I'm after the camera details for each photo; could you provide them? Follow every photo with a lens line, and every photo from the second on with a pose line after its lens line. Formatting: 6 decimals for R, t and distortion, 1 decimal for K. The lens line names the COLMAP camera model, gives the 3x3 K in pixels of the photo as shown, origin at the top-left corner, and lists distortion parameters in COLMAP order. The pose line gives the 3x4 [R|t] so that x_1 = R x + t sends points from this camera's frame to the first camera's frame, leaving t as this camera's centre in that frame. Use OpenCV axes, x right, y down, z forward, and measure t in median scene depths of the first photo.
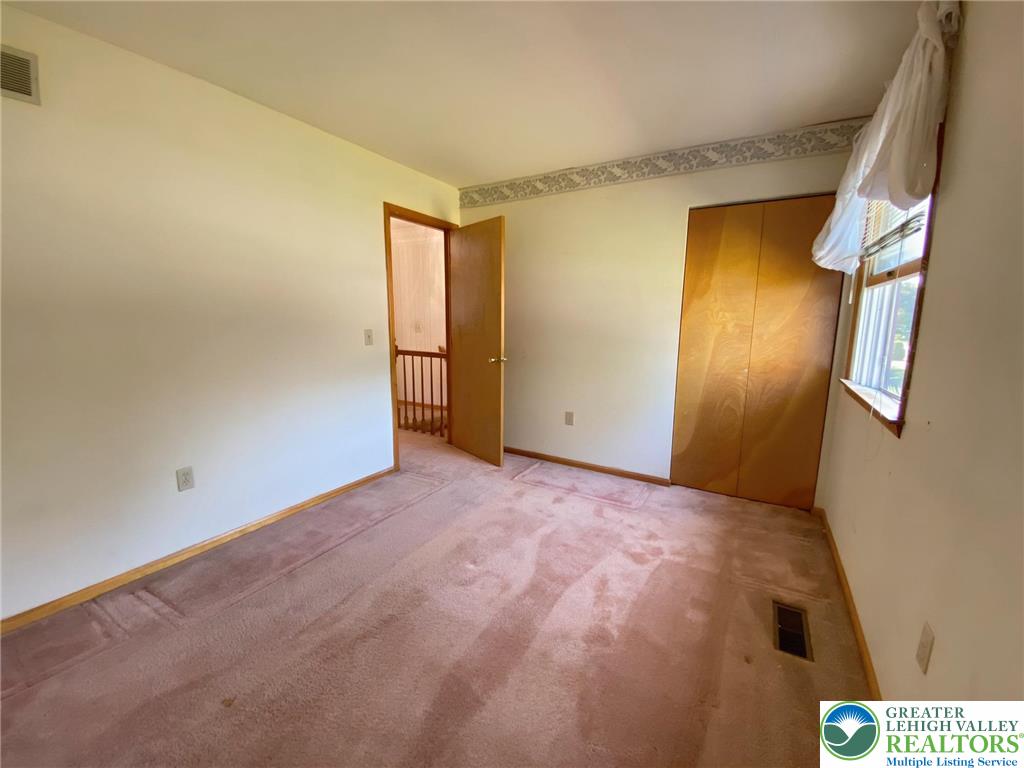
lens RADIAL K [[417.4, 0, 507.7], [0, 417.4, 383.1], [0, 0, 1]] dist [-0.021448, -0.003990]
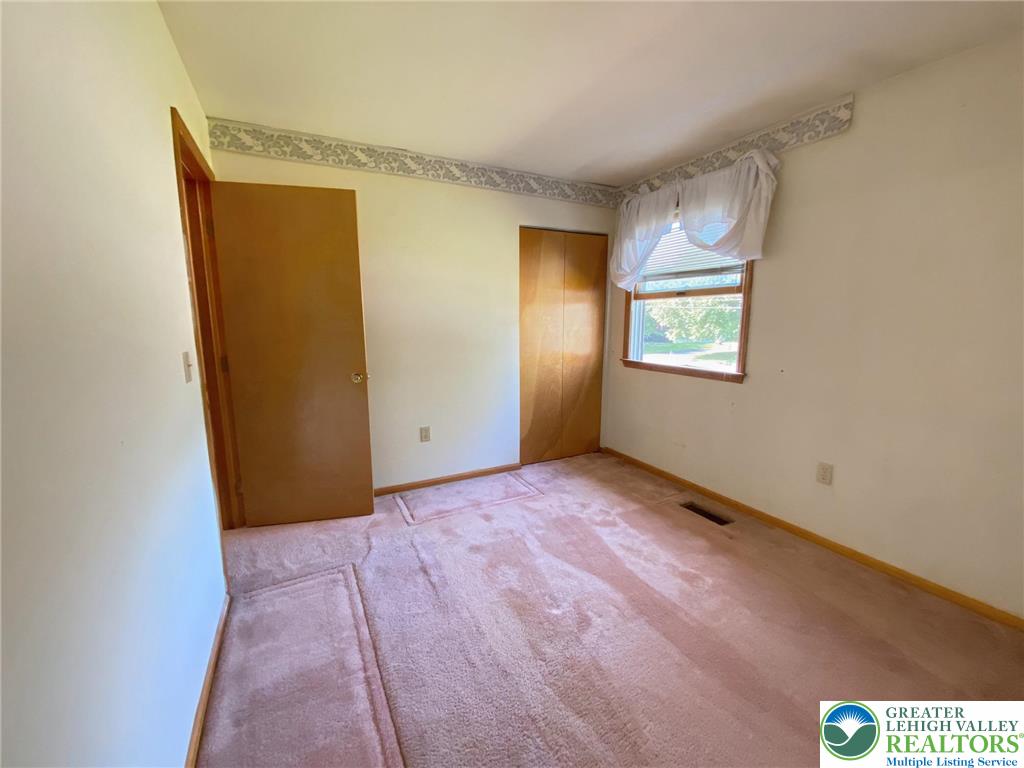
lens RADIAL K [[417.4, 0, 511.0], [0, 417.4, 386.4], [0, 0, 1]] dist [-0.021448, -0.003990]
pose [[0.512597, -0.152949, 0.844897, -0.597047], [0.136102, 0.986040, 0.095927, -0.093699], [-0.847774, 0.065821, 0.526258, 0.433378]]
